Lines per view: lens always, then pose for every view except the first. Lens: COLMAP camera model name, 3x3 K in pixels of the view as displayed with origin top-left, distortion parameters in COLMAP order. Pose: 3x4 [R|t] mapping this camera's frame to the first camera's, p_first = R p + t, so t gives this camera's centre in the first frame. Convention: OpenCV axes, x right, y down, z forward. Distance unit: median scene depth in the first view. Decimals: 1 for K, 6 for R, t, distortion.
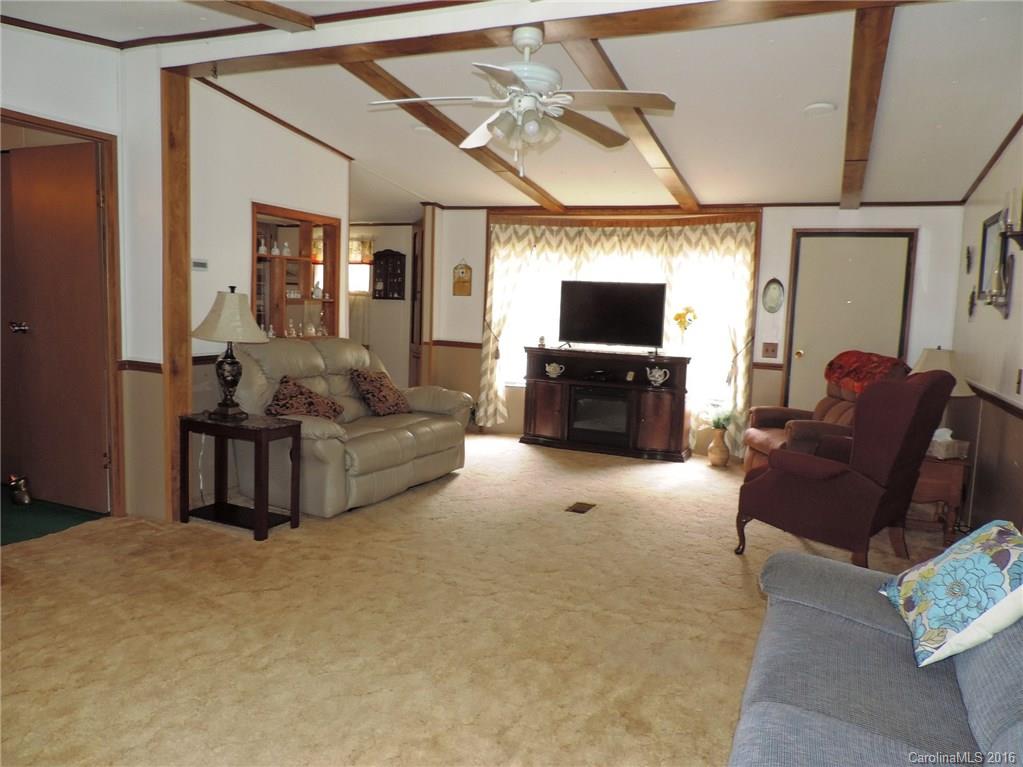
lens RADIAL K [[726.9, 0, 515.5], [0, 726.9, 383.1], [0, 0, 1]] dist [-0.014344, -0.001113]
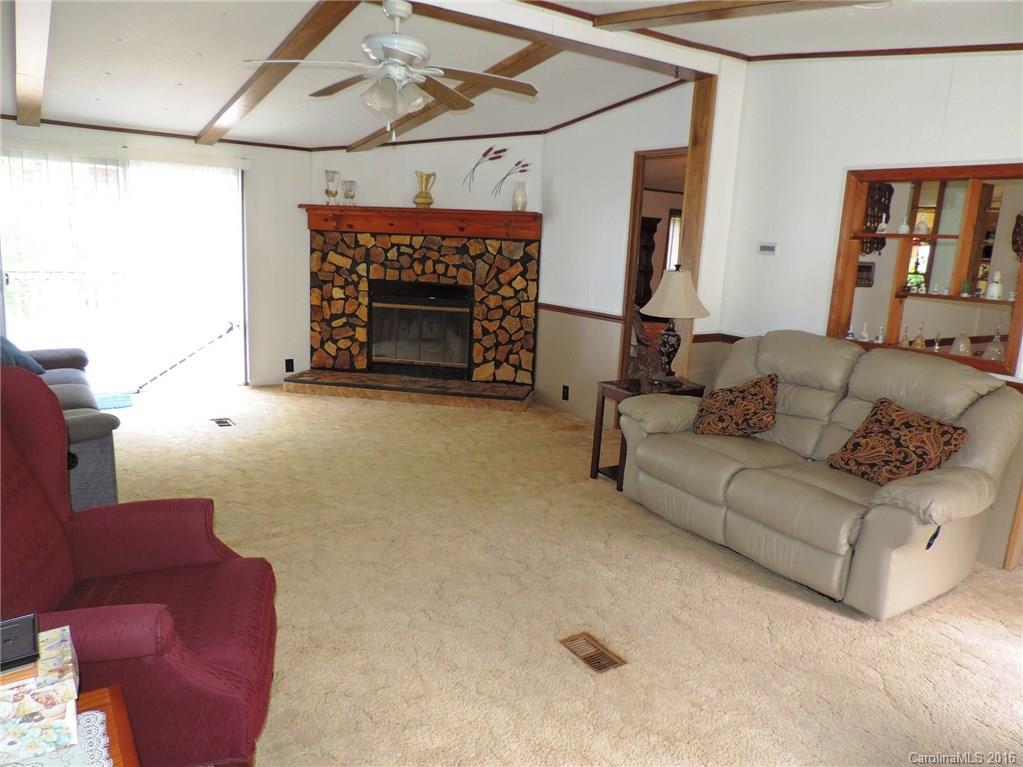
lens RADIAL K [[726.9, 0, 515.5], [0, 726.9, 383.1], [0, 0, 1]] dist [-0.014344, -0.001113]
pose [[-0.525599, 0.103518, -0.844411, 0.636590], [-0.166242, 0.960936, 0.221280, -0.156625], [0.834332, 0.256681, -0.487858, 1.307642]]
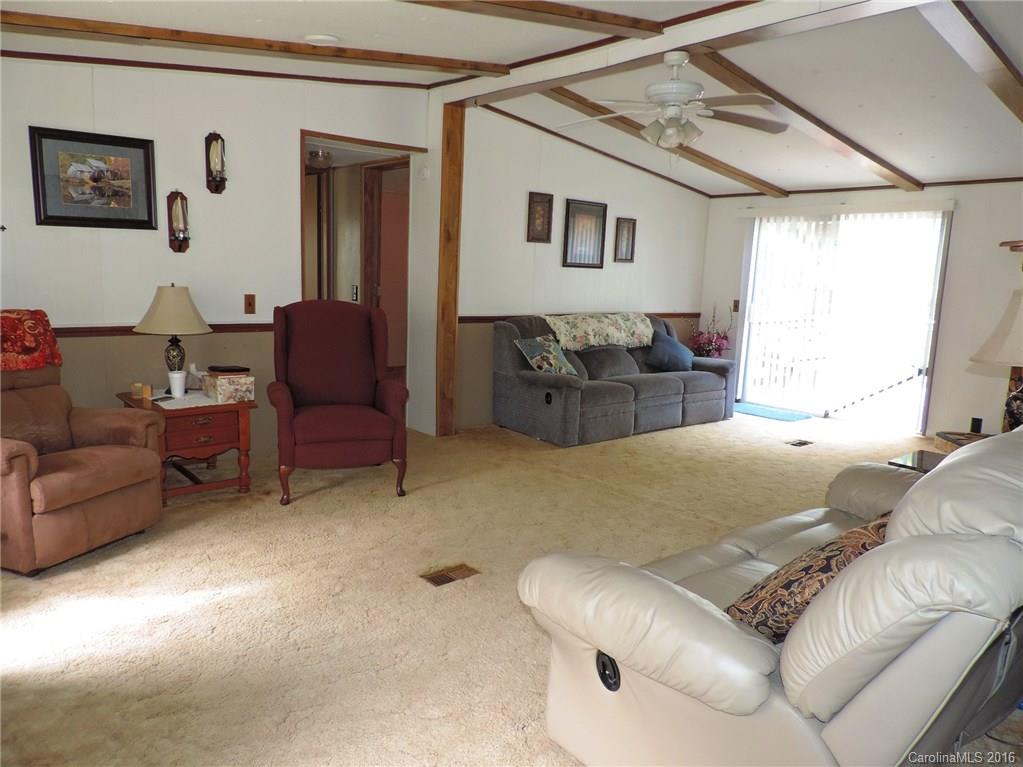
lens RADIAL K [[726.9, 0, 515.5], [0, 726.9, 383.1], [0, 0, 1]] dist [-0.014344, -0.001113]
pose [[-0.899514, -0.133410, 0.416025, -0.245662], [-0.016859, 0.962127, 0.272079, -0.201735], [-0.436567, 0.237725, -0.867696, 1.689690]]
